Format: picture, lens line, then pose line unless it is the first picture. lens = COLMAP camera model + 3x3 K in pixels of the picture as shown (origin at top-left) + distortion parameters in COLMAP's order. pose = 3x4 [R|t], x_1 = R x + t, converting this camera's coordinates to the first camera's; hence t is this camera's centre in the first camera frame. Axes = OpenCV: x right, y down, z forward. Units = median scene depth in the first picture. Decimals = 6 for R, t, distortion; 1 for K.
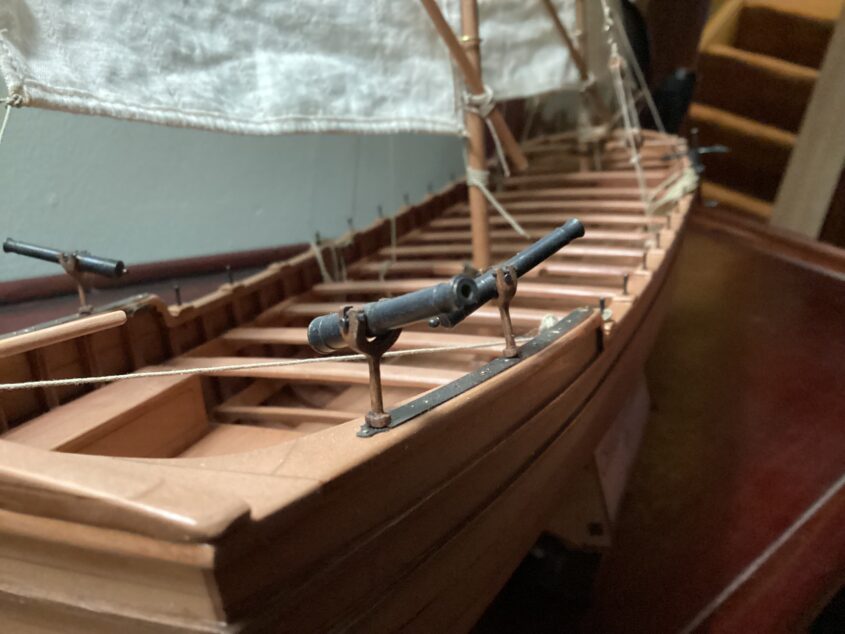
lens RADIAL K [[788.2, 0, 425.6], [0, 788.2, 318.2], [0, 0, 1]] dist [0.103055, -0.321628]
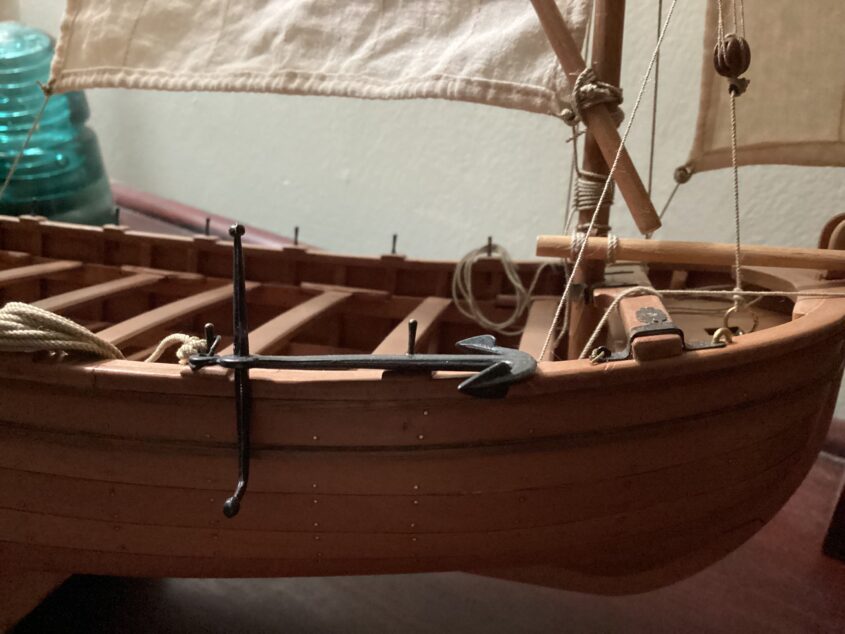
lens RADIAL K [[788.2, 0, 425.6], [0, 788.2, 318.2], [0, 0, 1]] dist [0.103055, -0.321628]
pose [[0.201967, 0.324063, -0.924225, 0.931202], [-0.395958, 0.890130, 0.225581, -0.443525], [0.895783, 0.320394, 0.308092, 1.457552]]
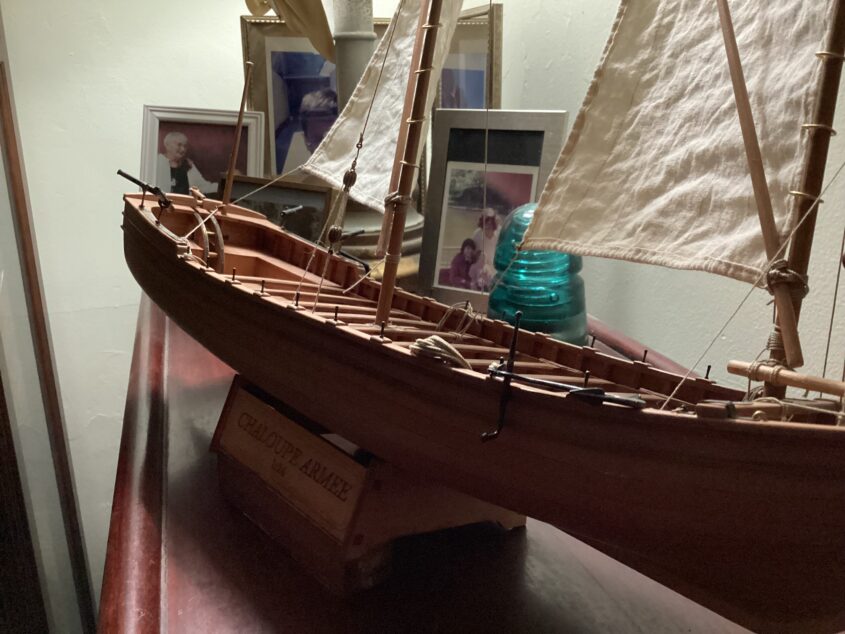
lens RADIAL K [[758.6, 0, 423.9], [0, 758.6, 330.5], [0, 0, 1]] dist [0.087701, -0.267692]
pose [[-0.465449, 0.129782, -0.875508, 1.331684], [-0.396798, 0.853612, 0.337487, -0.589230], [0.791144, 0.504482, -0.345816, 1.709145]]
